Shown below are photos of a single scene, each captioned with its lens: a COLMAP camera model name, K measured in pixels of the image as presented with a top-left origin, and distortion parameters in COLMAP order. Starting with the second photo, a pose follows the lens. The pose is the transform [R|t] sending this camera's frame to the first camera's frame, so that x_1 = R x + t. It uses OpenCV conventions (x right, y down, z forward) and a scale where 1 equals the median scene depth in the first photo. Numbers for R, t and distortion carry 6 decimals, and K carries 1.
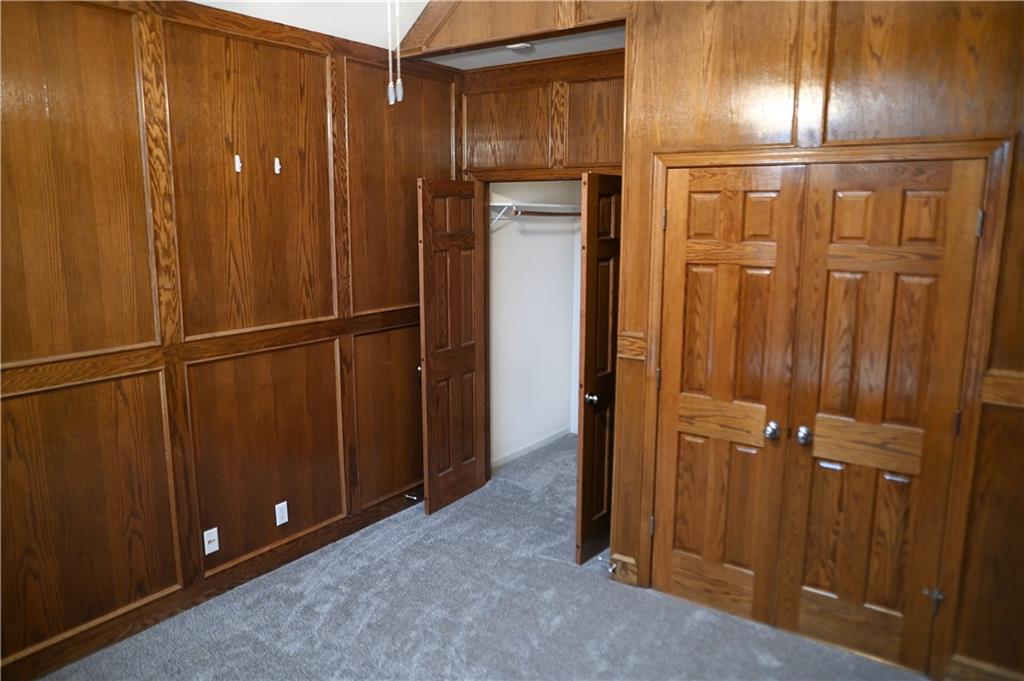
lens RADIAL K [[705.6, 0, 505.7], [0, 705.6, 336.4], [0, 0, 1]] dist [-0.068923, 0.078136]
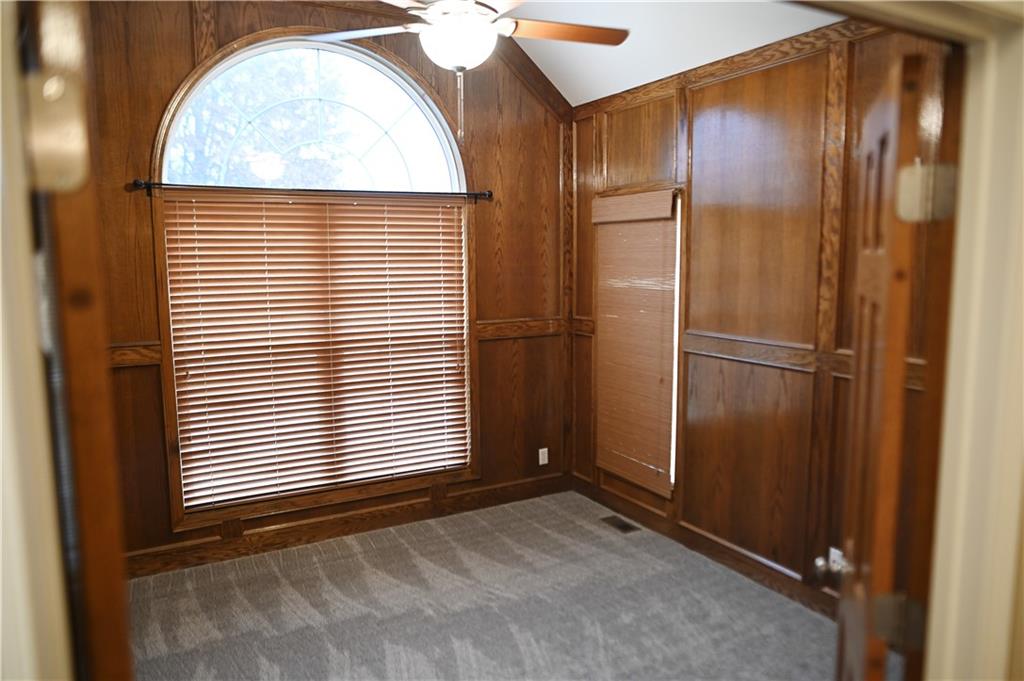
lens RADIAL K [[705.6, 0, 505.7], [0, 705.6, 336.4], [0, 0, 1]] dist [-0.068923, 0.078136]
pose [[-0.400191, 0.112420, -0.909510, 0.683021], [-0.150082, 0.971008, 0.186059, -0.138516], [0.904059, 0.210960, -0.371716, 0.979402]]
